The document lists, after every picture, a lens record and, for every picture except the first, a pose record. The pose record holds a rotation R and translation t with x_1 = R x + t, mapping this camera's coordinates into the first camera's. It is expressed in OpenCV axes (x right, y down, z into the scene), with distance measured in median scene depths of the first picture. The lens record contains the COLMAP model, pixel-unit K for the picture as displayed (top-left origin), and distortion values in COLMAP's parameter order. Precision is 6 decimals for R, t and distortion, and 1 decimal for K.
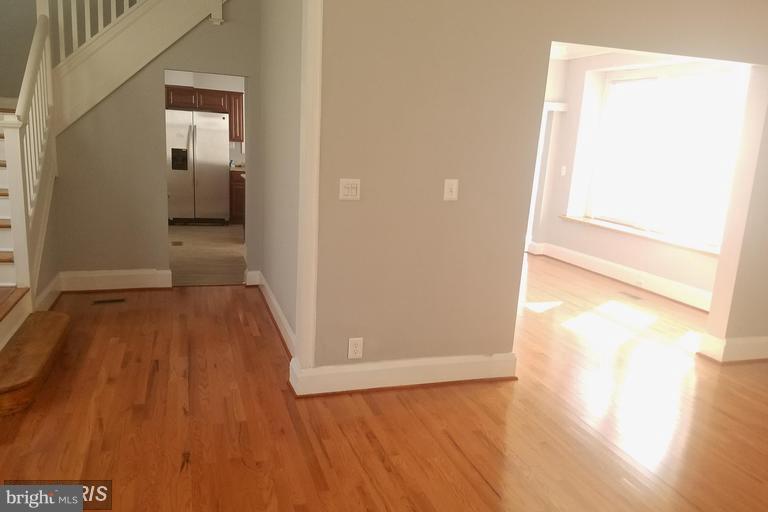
lens RADIAL K [[586.9, 0, 359.1], [0, 586.9, 246.4], [0, 0, 1]] dist [0.189737, -0.310845]
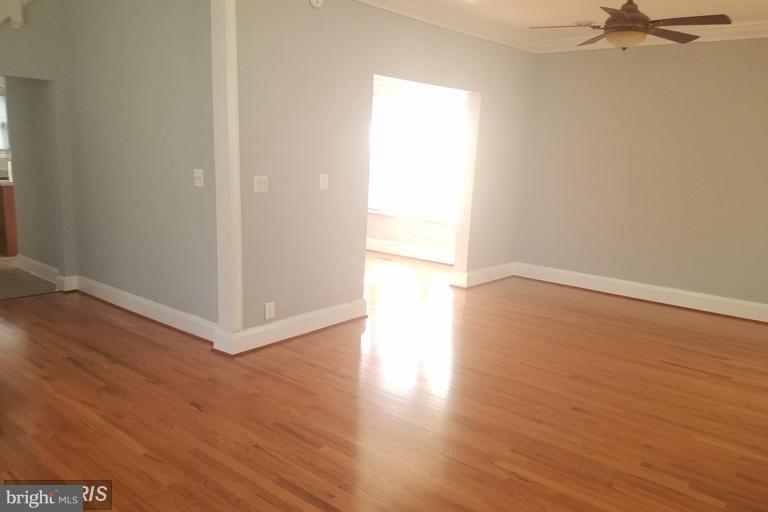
lens RADIAL K [[573.3, 0, 384.0], [0, 573.3, 256.0], [0, 0, 1]] dist [-0.002037, -0.002373]
pose [[0.844430, -0.113521, 0.523499, -0.420390], [0.099152, 0.993523, 0.055508, 0.012692], [-0.526410, 0.005033, 0.850216, -0.166823]]
